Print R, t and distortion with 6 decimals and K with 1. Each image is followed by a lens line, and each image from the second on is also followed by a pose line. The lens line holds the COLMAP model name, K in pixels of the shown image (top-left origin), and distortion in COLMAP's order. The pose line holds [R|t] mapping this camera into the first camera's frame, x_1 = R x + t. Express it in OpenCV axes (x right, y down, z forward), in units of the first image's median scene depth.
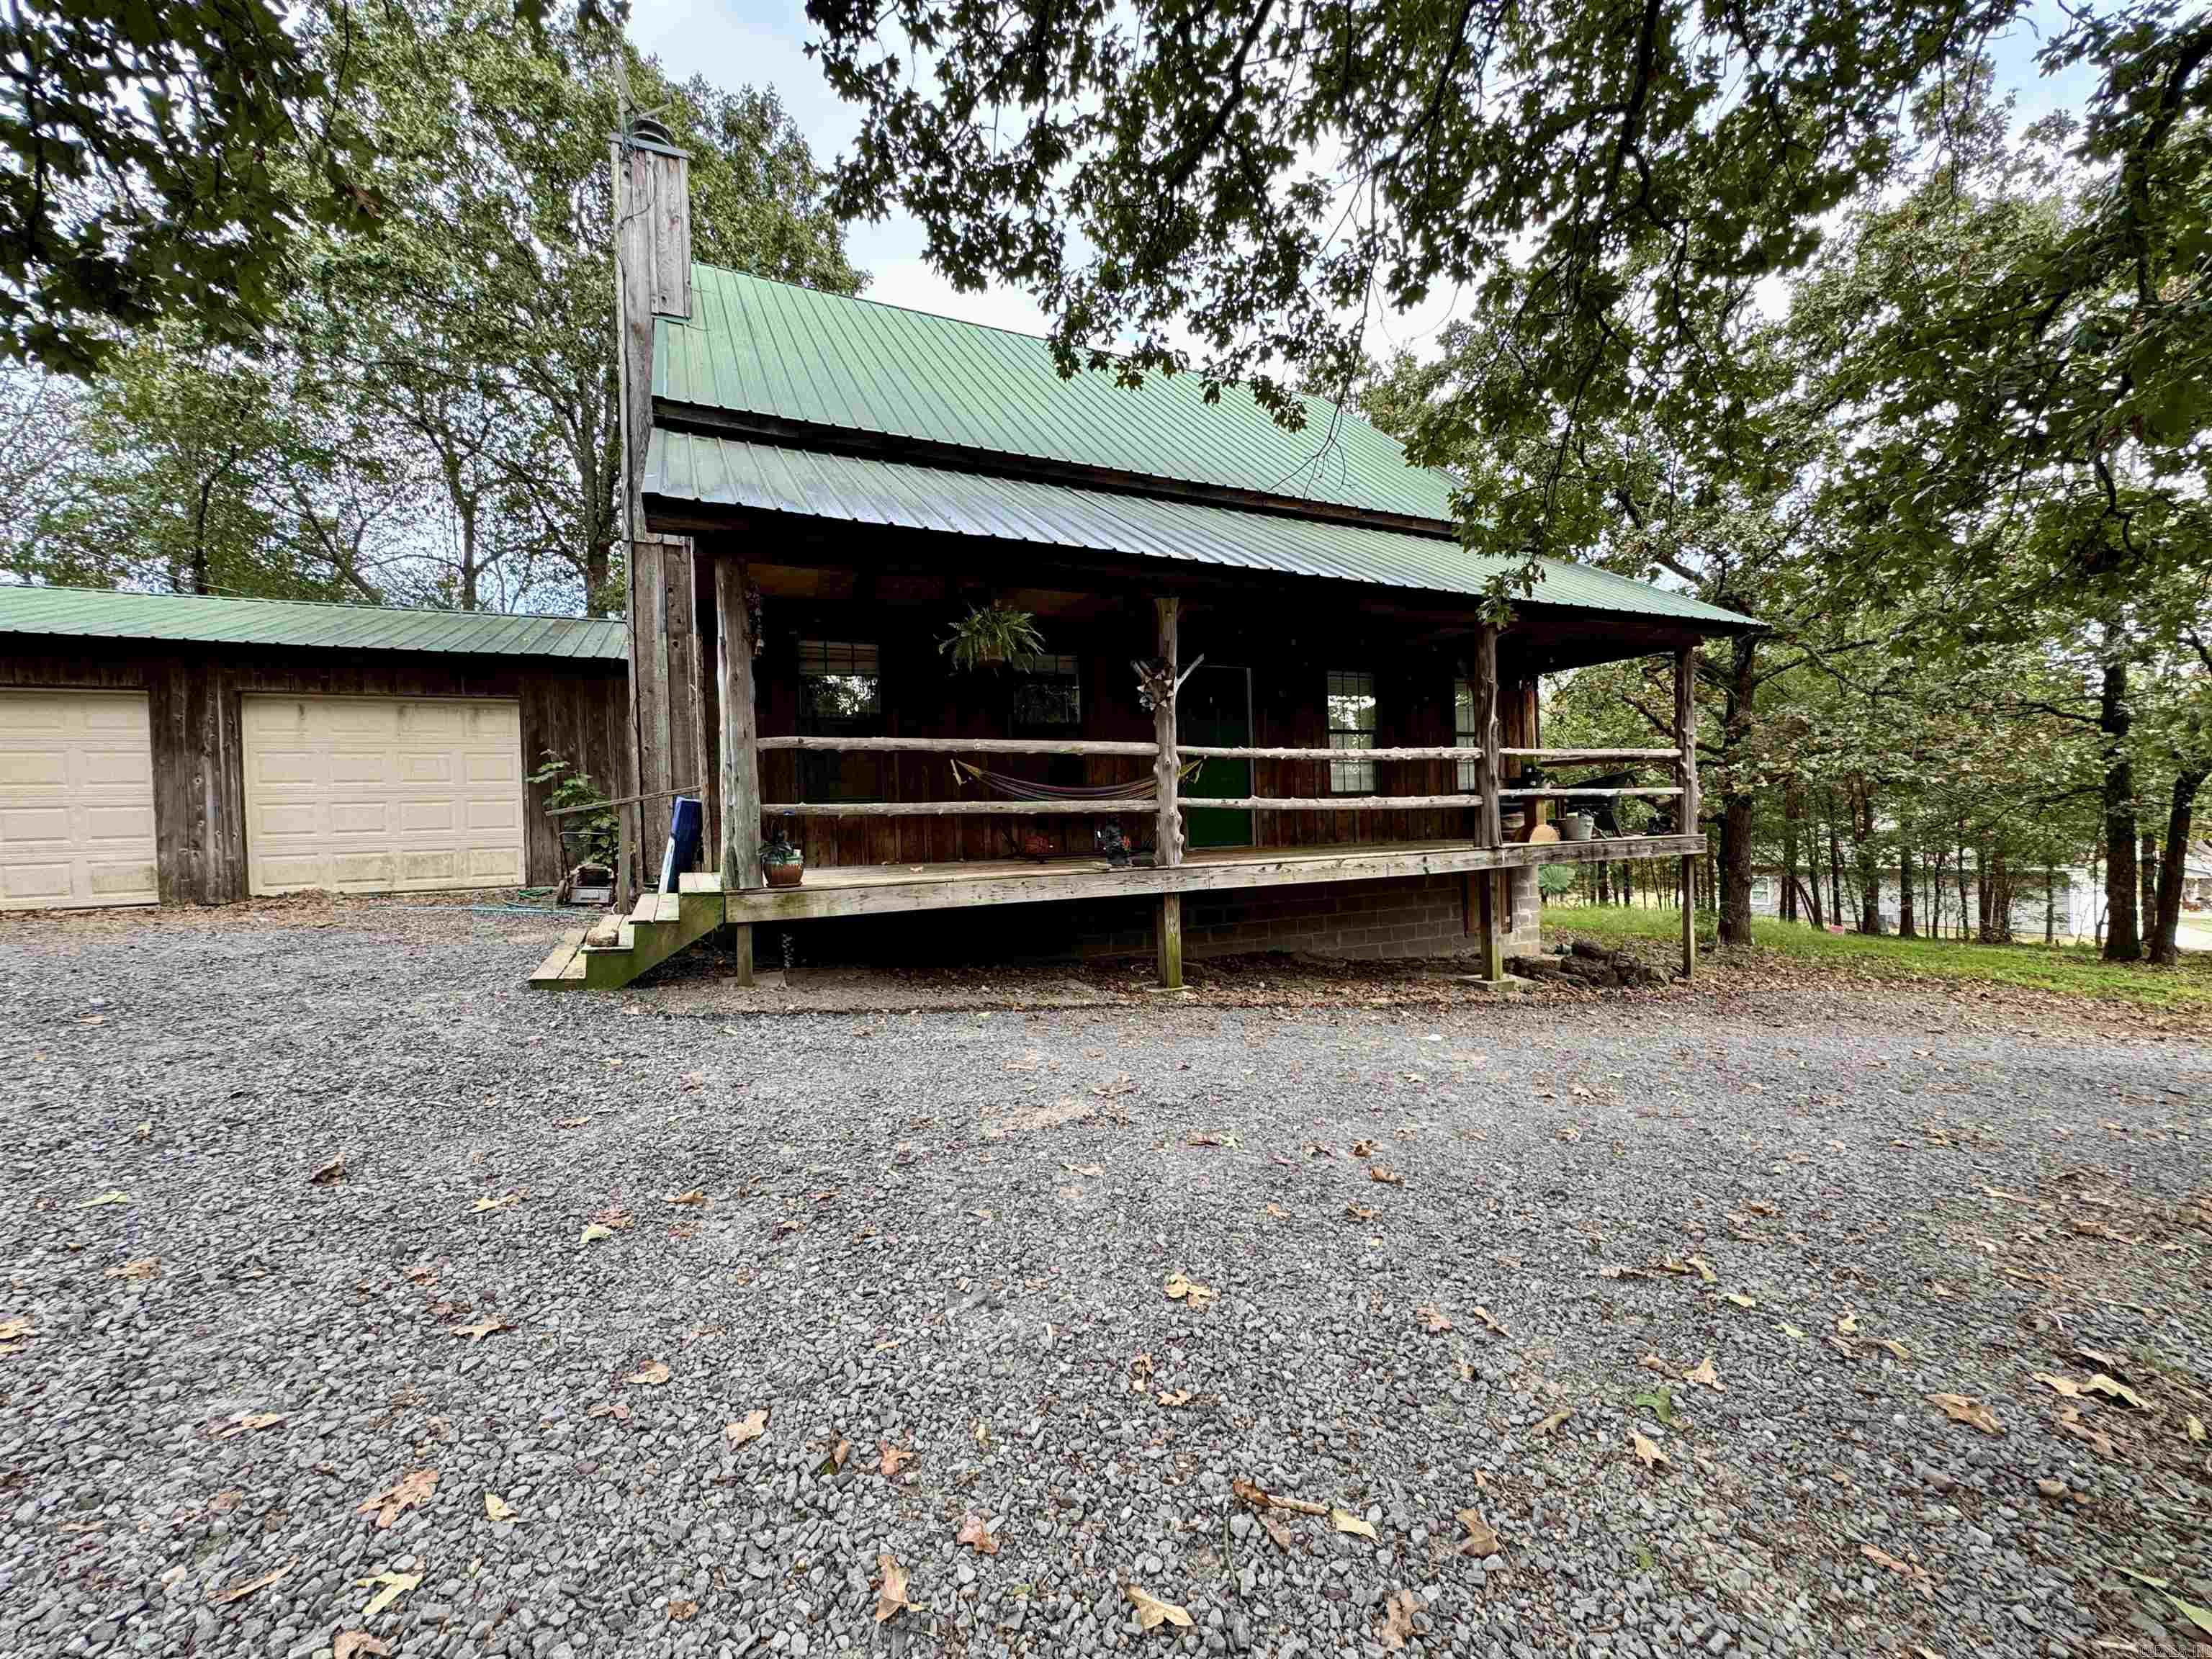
lens RADIAL K [[883.1, 0, 1106.4], [0, 883.1, 828.0], [0, 0, 1]] dist [-0.000569, 0.000115]
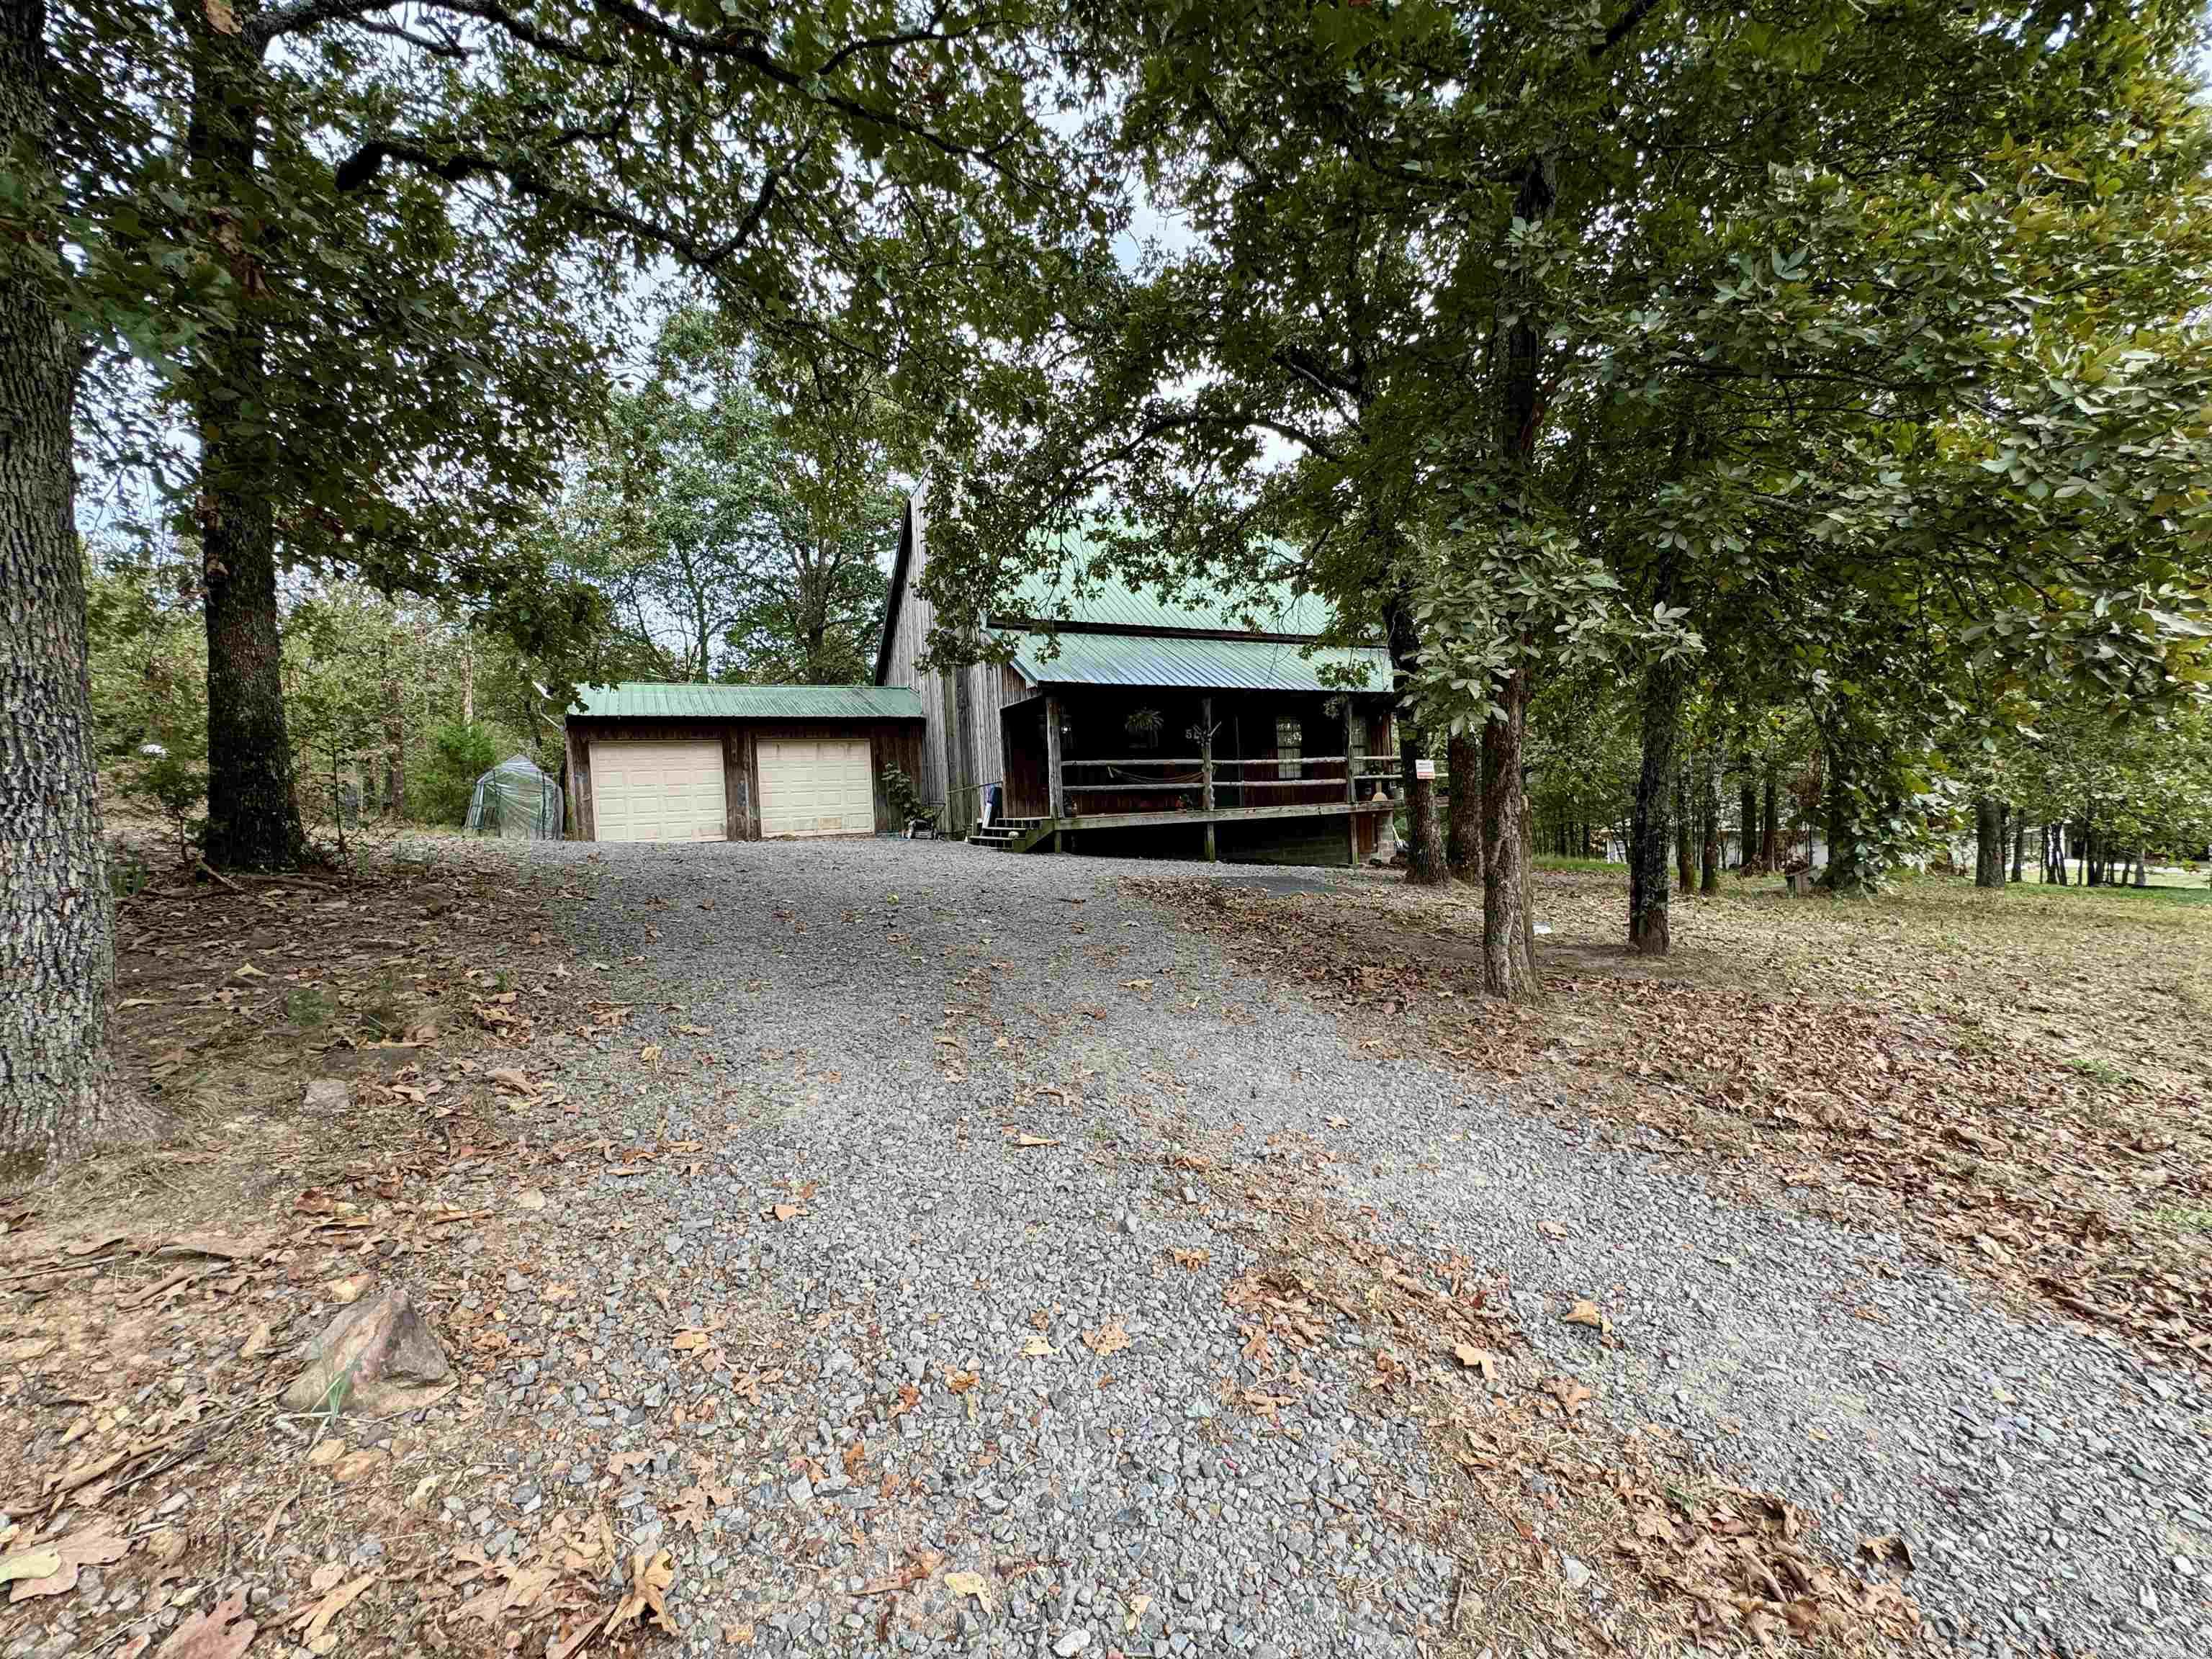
lens RADIAL K [[883.1, 0, 1106.3], [0, 883.1, 833.4], [0, 0, 1]] dist [-0.000569, 0.000115]
pose [[0.999364, -0.018596, 0.030437, -0.278137], [0.018063, 0.999680, 0.017713, 0.055897], [-0.030756, -0.017152, 0.999380, -1.370048]]
